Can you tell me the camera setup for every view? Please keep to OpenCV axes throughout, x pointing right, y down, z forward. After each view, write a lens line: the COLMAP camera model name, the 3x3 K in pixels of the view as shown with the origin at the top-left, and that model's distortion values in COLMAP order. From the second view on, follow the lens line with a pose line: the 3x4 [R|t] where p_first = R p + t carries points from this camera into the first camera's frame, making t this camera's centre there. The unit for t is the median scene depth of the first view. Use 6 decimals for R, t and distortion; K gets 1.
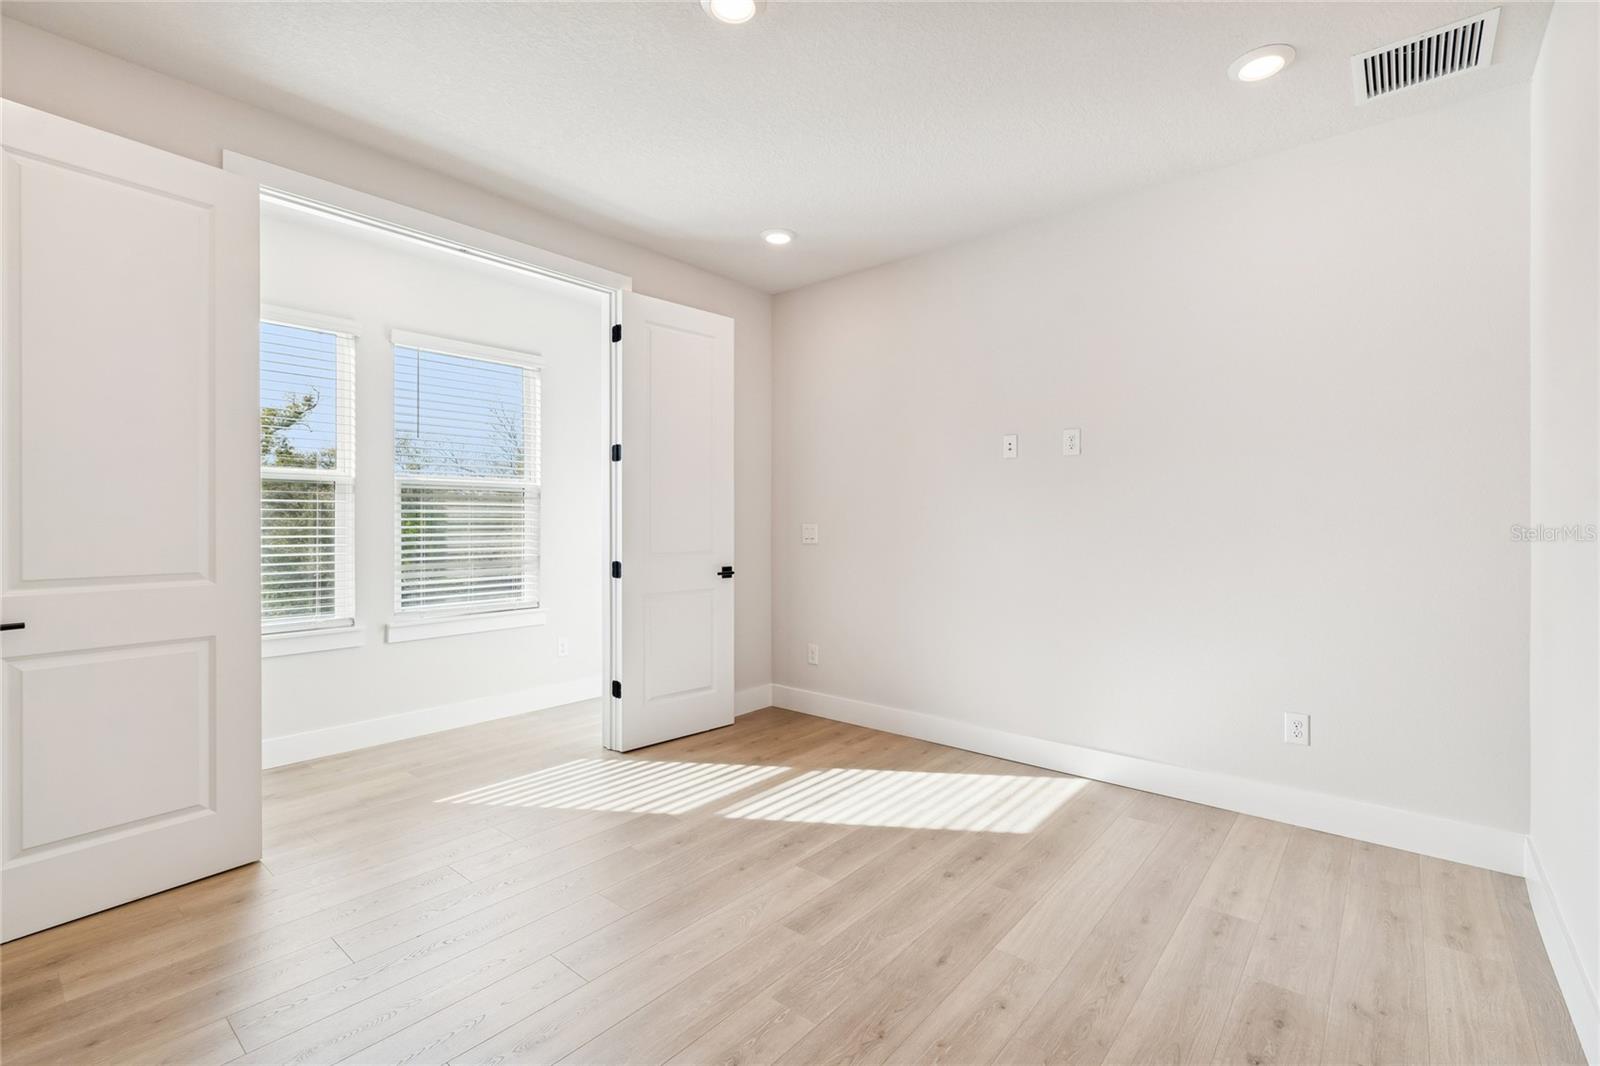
lens RADIAL K [[707.0, 0, 811.1], [0, 707.0, 528.2], [0, 0, 1]] dist [0.005949, -0.002561]
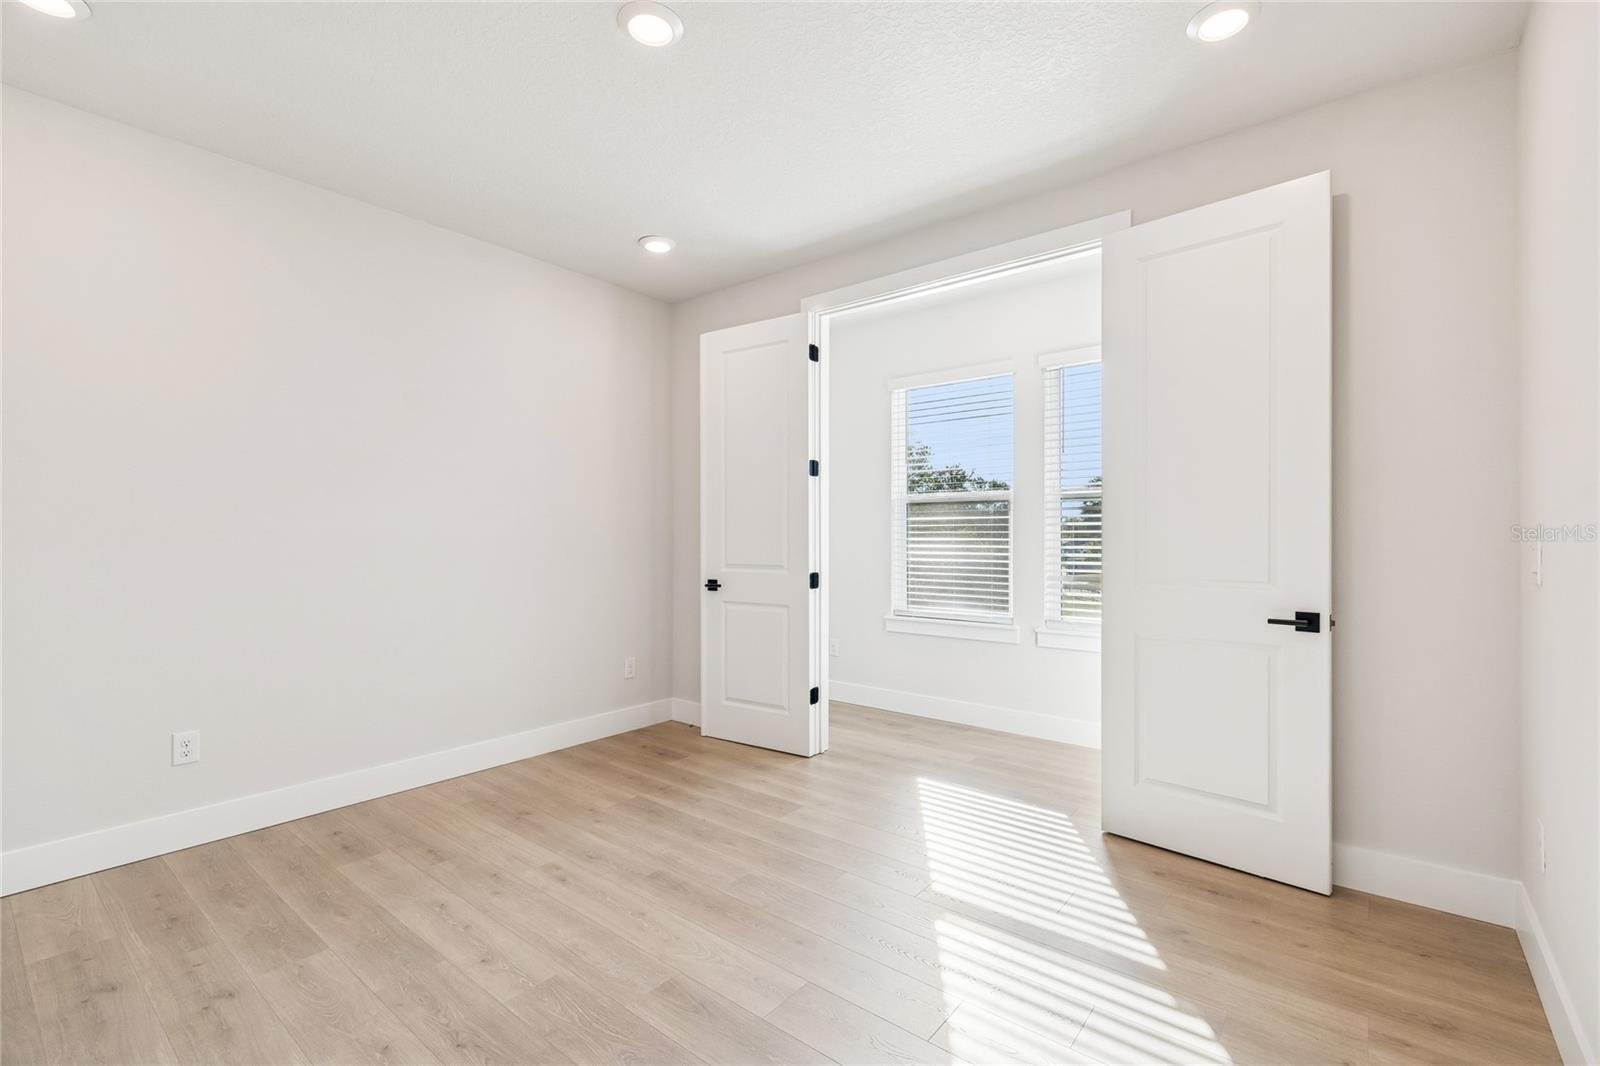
lens RADIAL K [[707.0, 0, 810.6], [0, 707.0, 536.5], [0, 0, 1]] dist [0.005949, -0.002561]
pose [[0.011561, -0.001433, -0.999932, 0.529415], [-0.004583, 0.999988, -0.001486, -0.001839], [0.999923, 0.004600, 0.011555, 0.708360]]
